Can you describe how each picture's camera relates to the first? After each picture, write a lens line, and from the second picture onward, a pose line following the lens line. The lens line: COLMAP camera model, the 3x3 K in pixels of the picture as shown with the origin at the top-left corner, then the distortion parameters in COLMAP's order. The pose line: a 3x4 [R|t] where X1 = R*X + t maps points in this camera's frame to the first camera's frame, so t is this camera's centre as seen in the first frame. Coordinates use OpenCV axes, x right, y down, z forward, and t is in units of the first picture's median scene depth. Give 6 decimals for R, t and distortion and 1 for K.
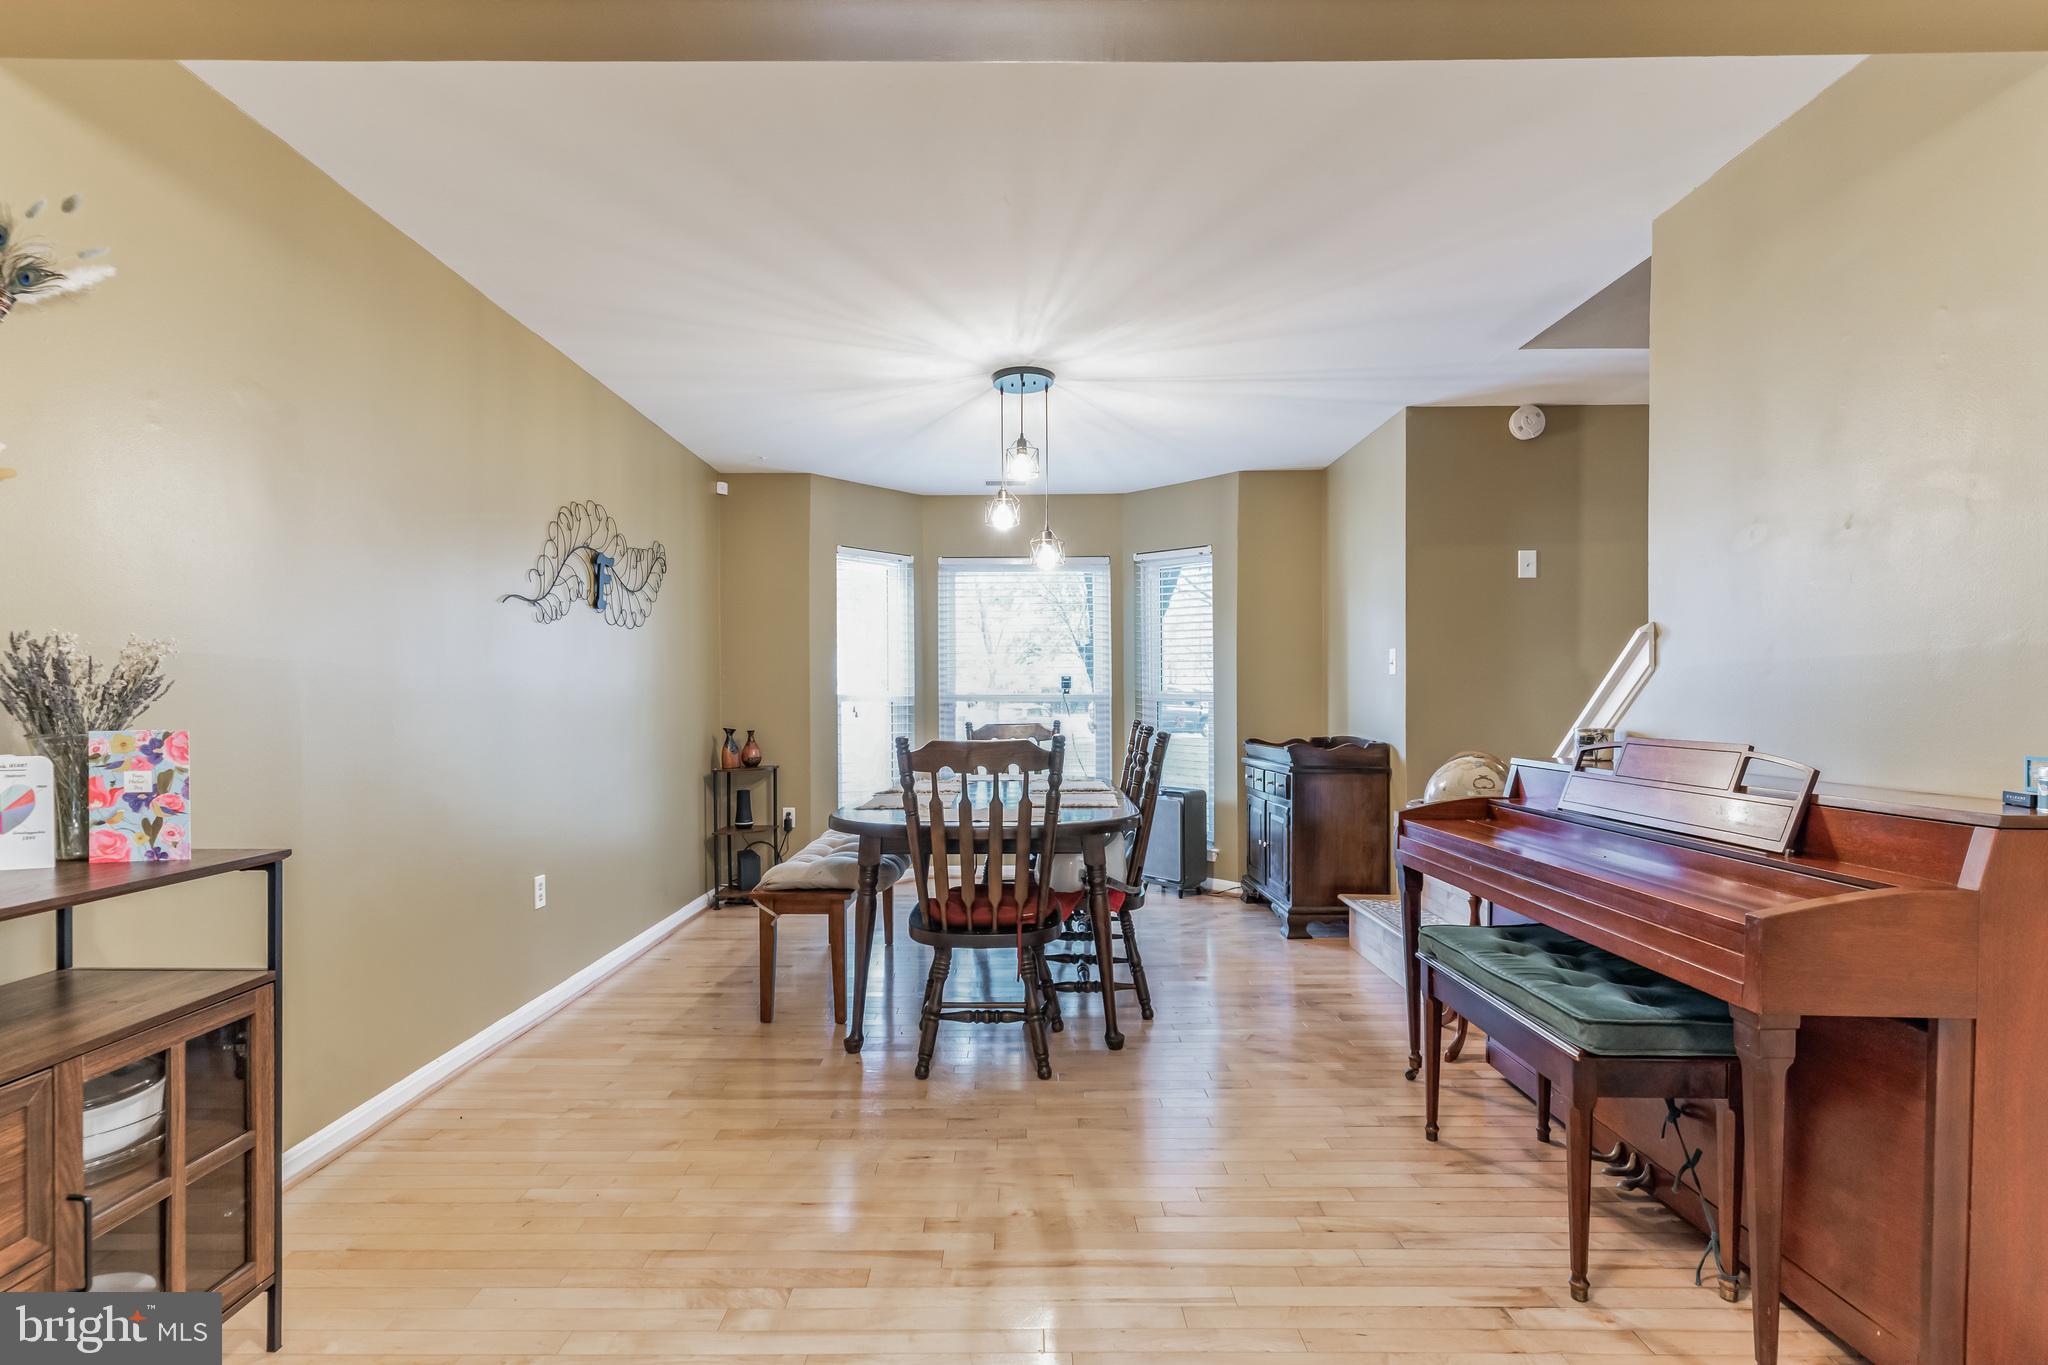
lens RADIAL K [[987.0, 0, 1021.8], [0, 987.0, 716.5], [0, 0, 1]] dist [0.004315, 0.000576]
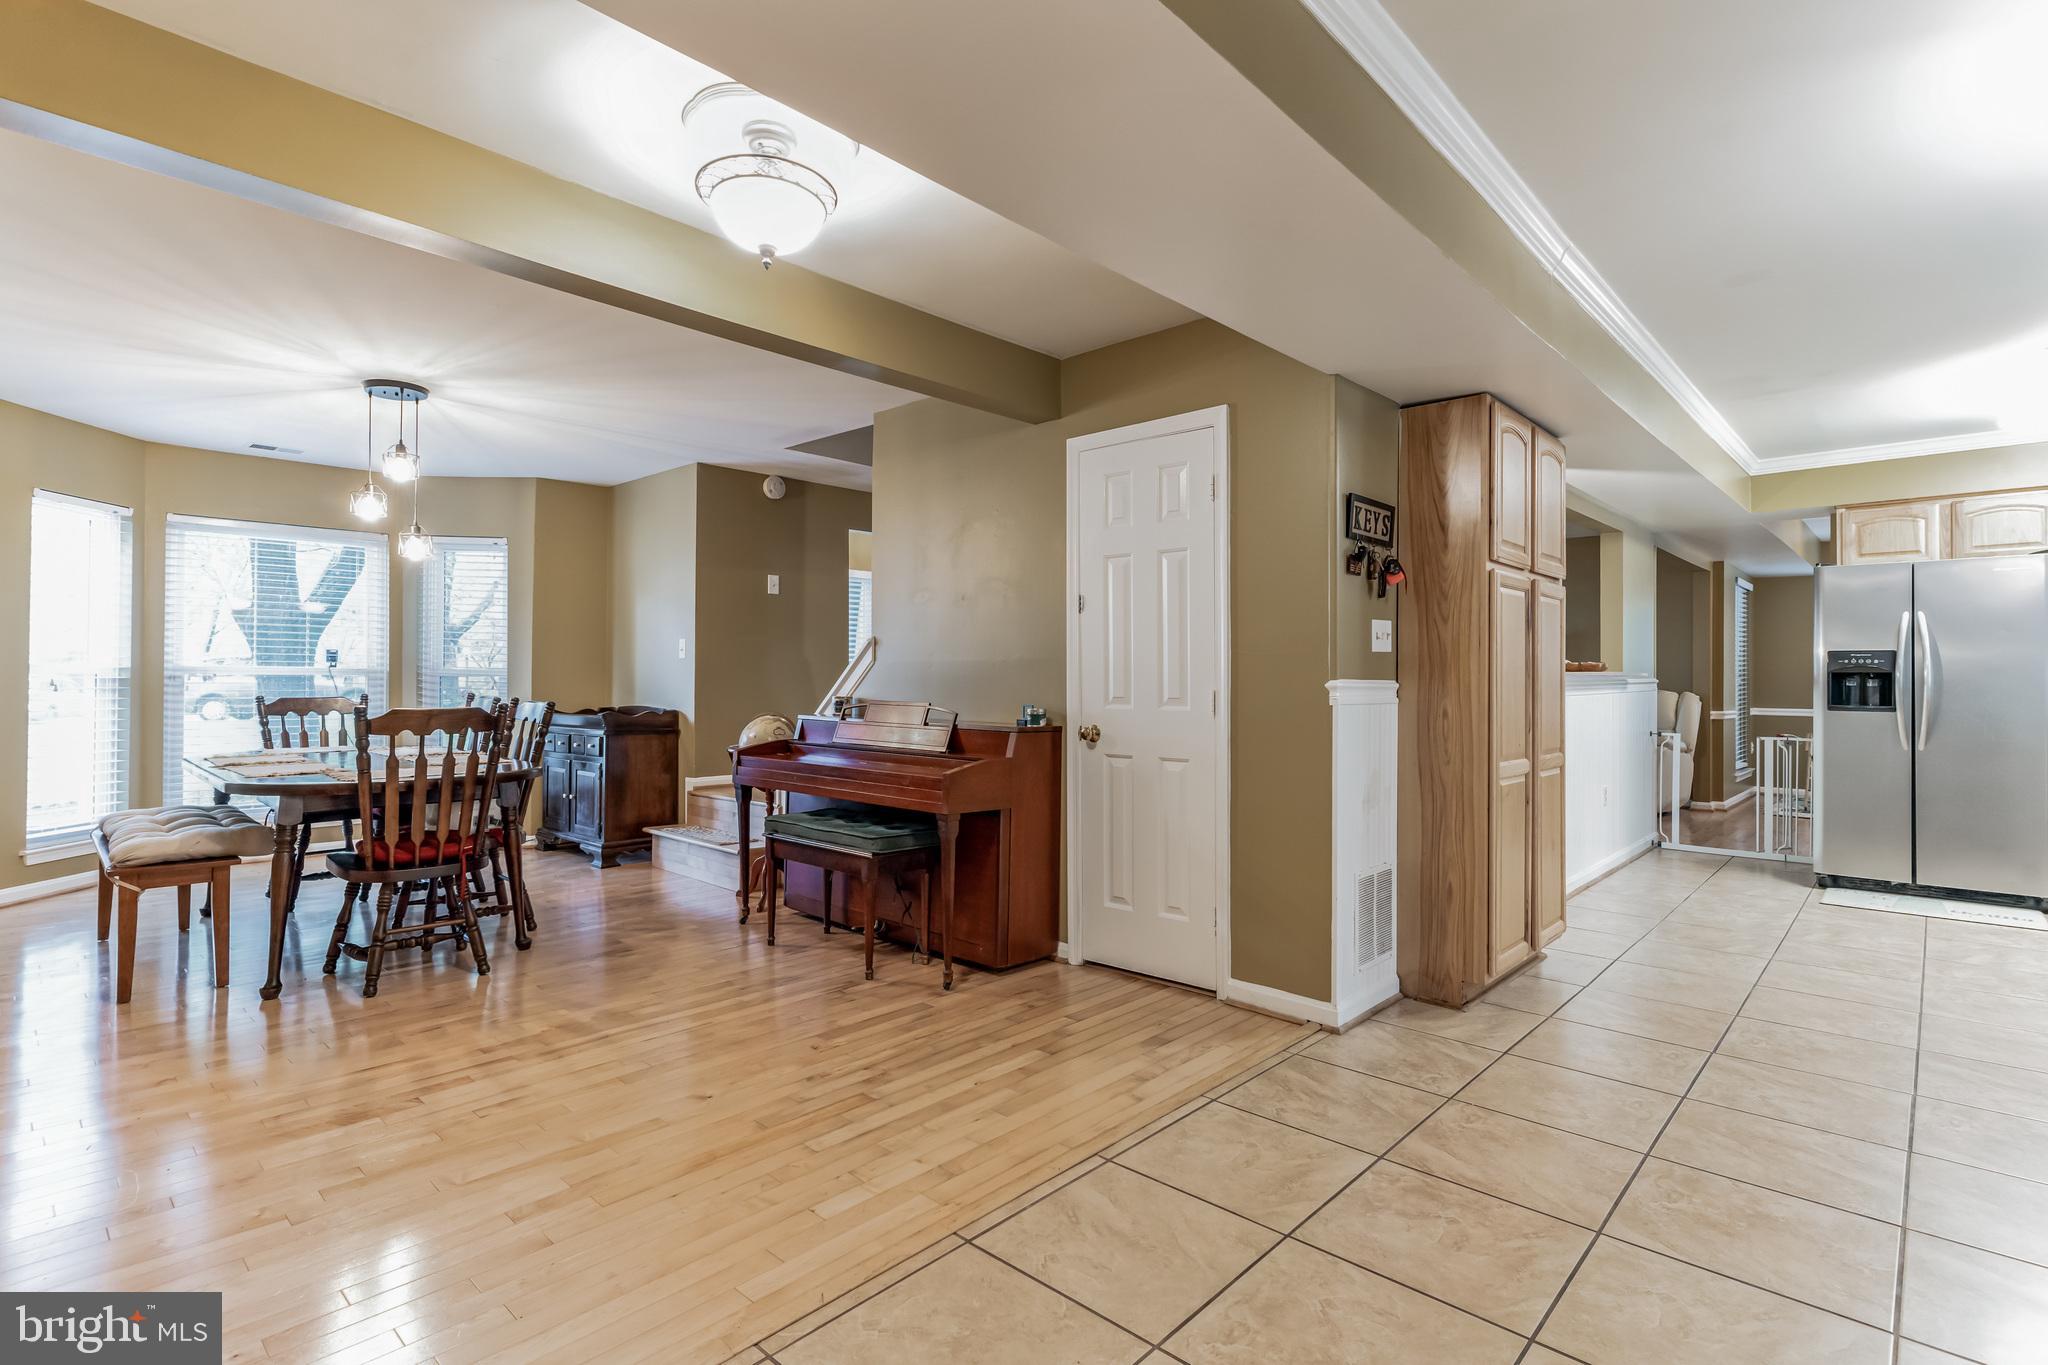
lens RADIAL K [[982.6, 0, 1028.6], [0, 982.6, 660.6], [0, 0, 1]] dist [0.001752, 0.000006]
pose [[0.681714, 0.021561, 0.731301, -0.391075], [0.001463, 0.999524, -0.030832, 0.002811], [-0.731617, 0.022089, 0.681358, -0.345249]]
